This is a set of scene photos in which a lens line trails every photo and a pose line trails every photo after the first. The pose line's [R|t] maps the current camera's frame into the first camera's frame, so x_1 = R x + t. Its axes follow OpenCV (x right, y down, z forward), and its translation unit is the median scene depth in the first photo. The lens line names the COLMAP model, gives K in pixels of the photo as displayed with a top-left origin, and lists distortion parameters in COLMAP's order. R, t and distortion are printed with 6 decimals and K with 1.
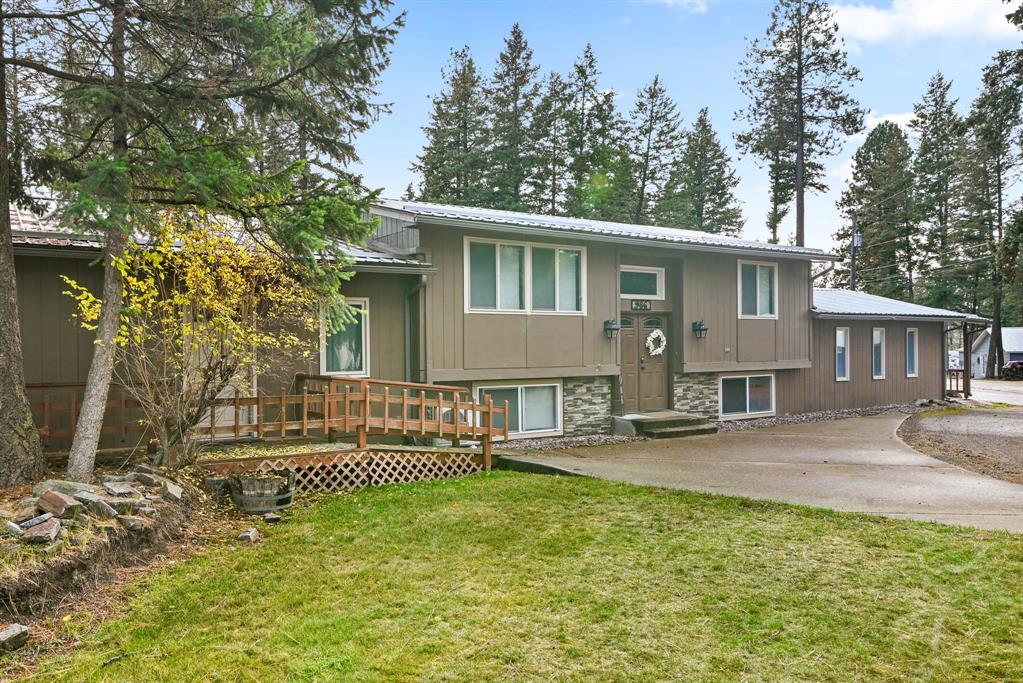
lens RADIAL K [[822.2, 0, 511.4], [0, 822.2, 341.3], [0, 0, 1]] dist [-0.009647, -0.002559]
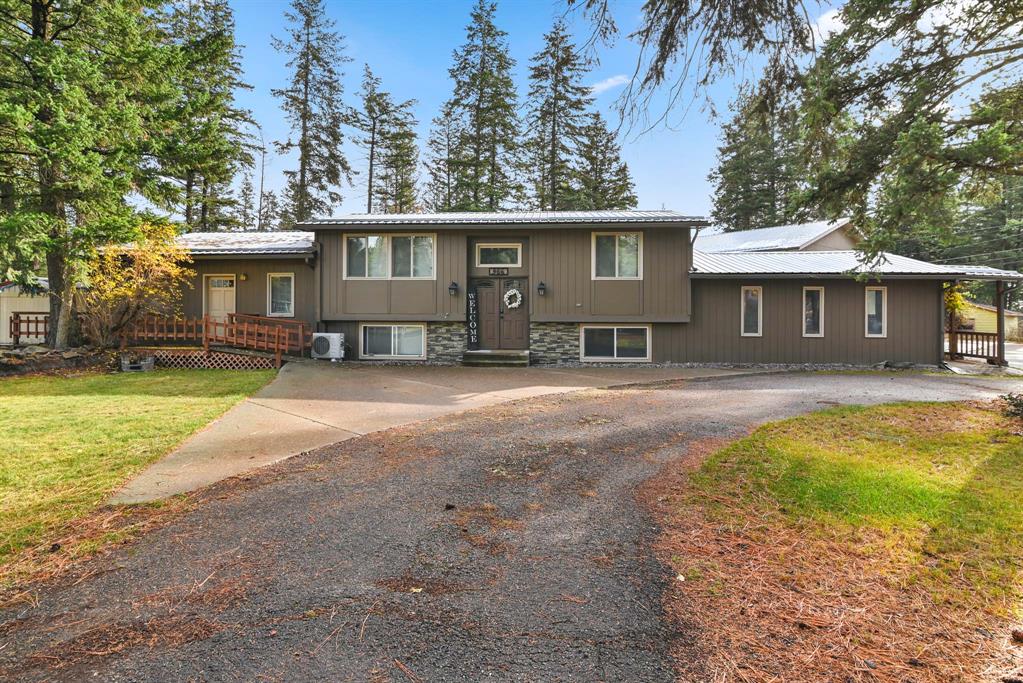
lens RADIAL K [[536.6, 0, 509.6], [0, 536.6, 308.3], [0, 0, 1]] dist [-0.000912, 0.000139]
pose [[0.762834, 0.003160, -0.646586, 0.738507], [-0.009944, 0.999927, -0.006846, 0.023039], [0.646518, 0.011652, 0.762810, 0.318251]]
